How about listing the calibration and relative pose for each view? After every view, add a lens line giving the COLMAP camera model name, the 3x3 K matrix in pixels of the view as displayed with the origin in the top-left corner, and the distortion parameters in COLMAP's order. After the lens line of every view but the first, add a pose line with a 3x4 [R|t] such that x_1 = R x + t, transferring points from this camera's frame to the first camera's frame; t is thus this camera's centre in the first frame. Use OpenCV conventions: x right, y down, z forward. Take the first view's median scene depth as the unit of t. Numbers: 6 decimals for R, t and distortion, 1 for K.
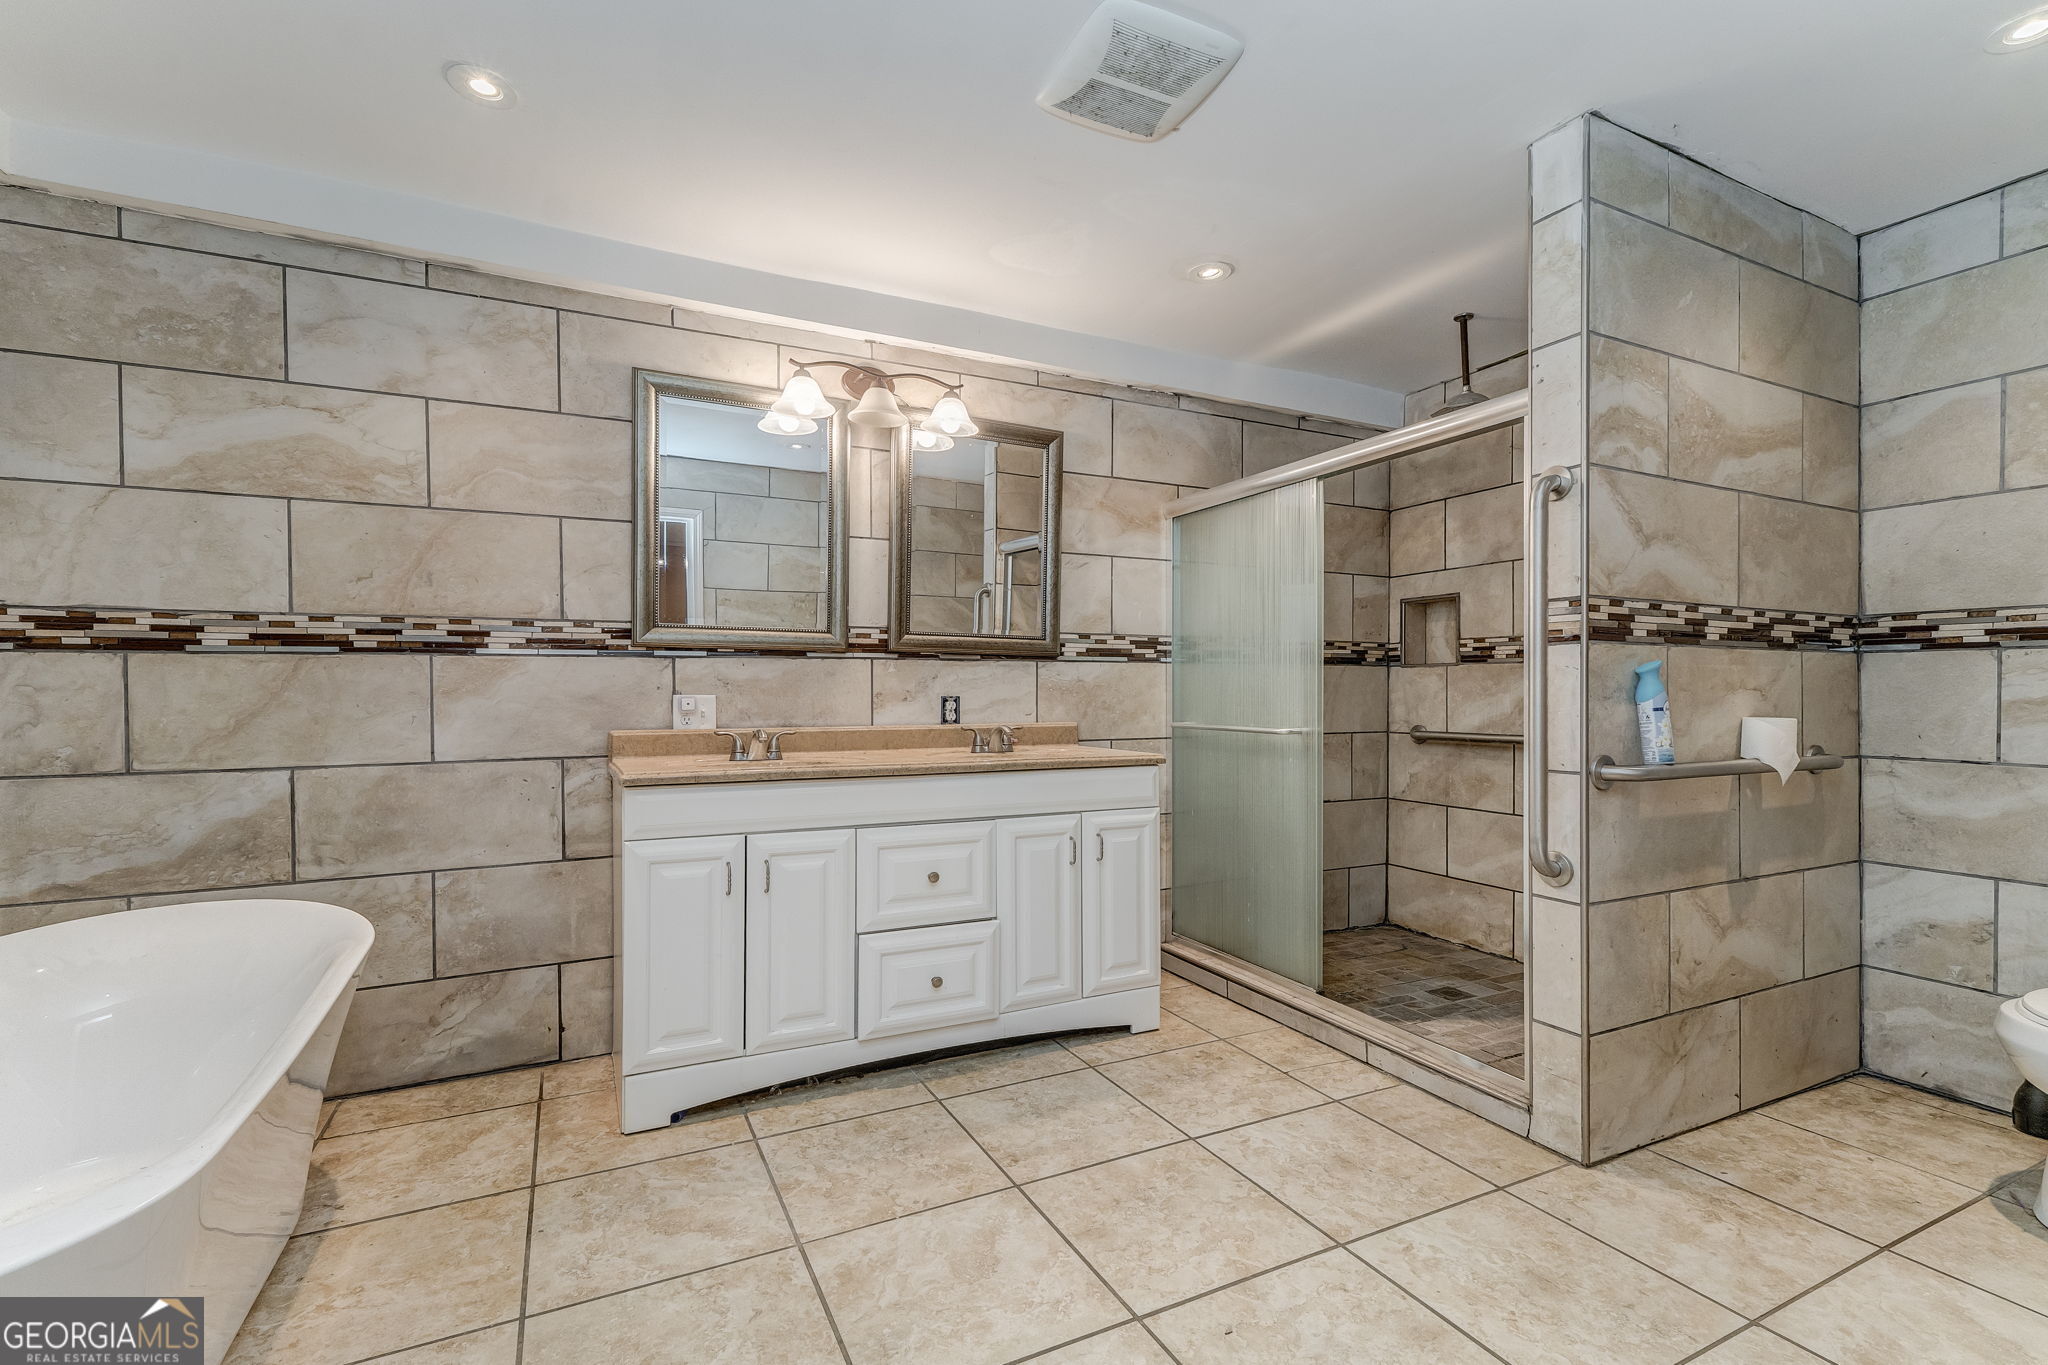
lens RADIAL K [[879.7, 0, 1016.6], [0, 879.7, 691.9], [0, 0, 1]] dist [0.003593, -0.000637]
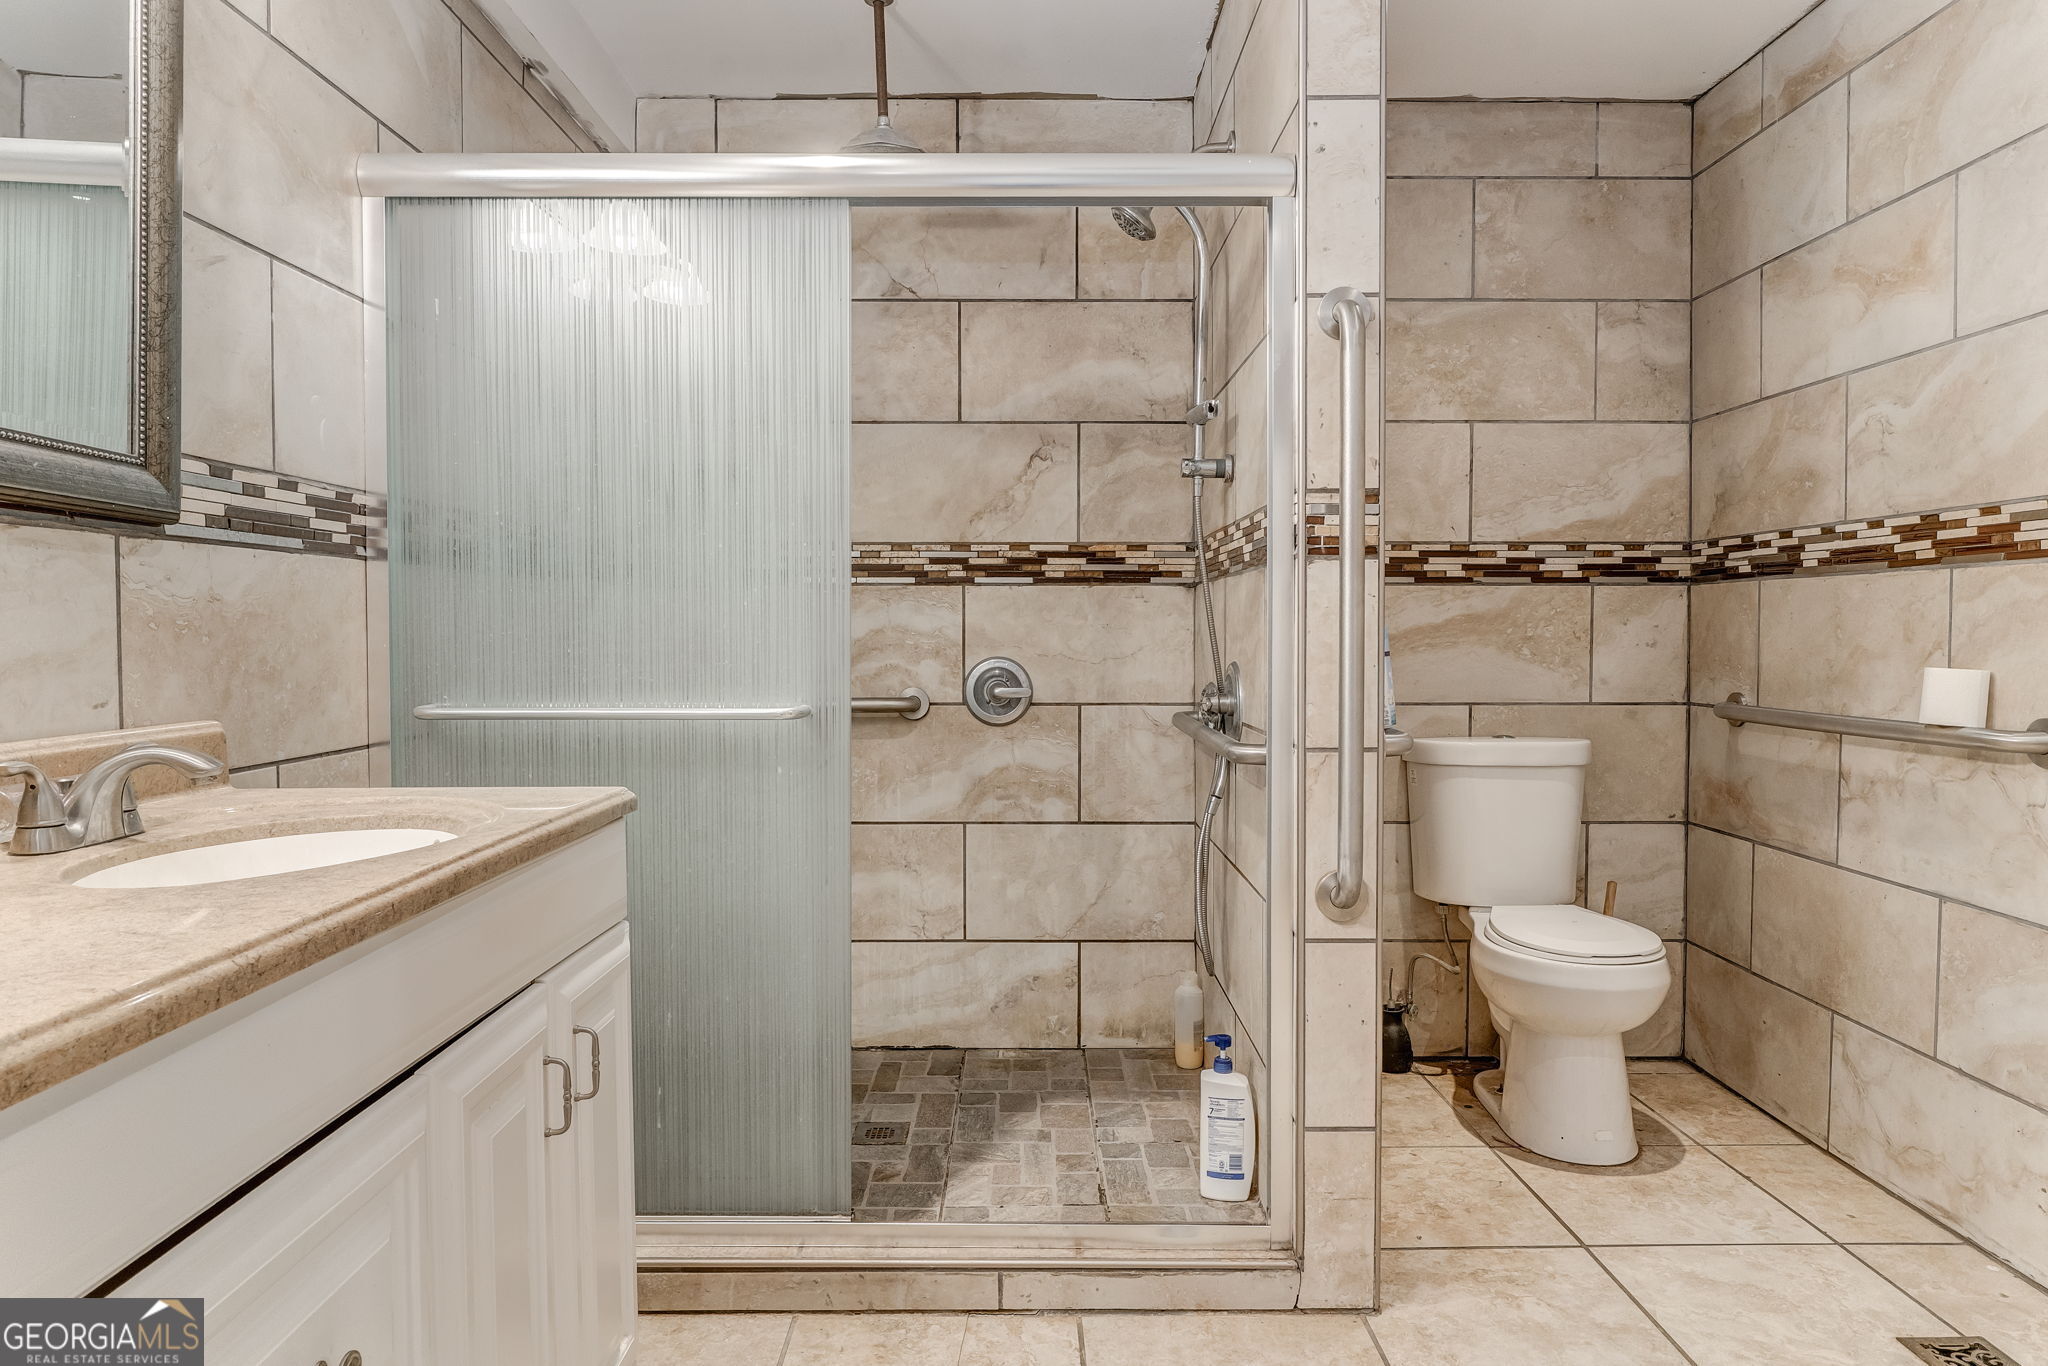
lens RADIAL K [[1321.5, 0, 1023.0], [0, 1321.5, 672.5], [0, 0, 1]] dist [0.001532, 0.000107]
pose [[0.445686, -0.029641, 0.894698, -0.290708], [0.001572, 0.999476, 0.032330, -0.000575], [-0.895188, -0.013003, 0.445499, 0.574072]]
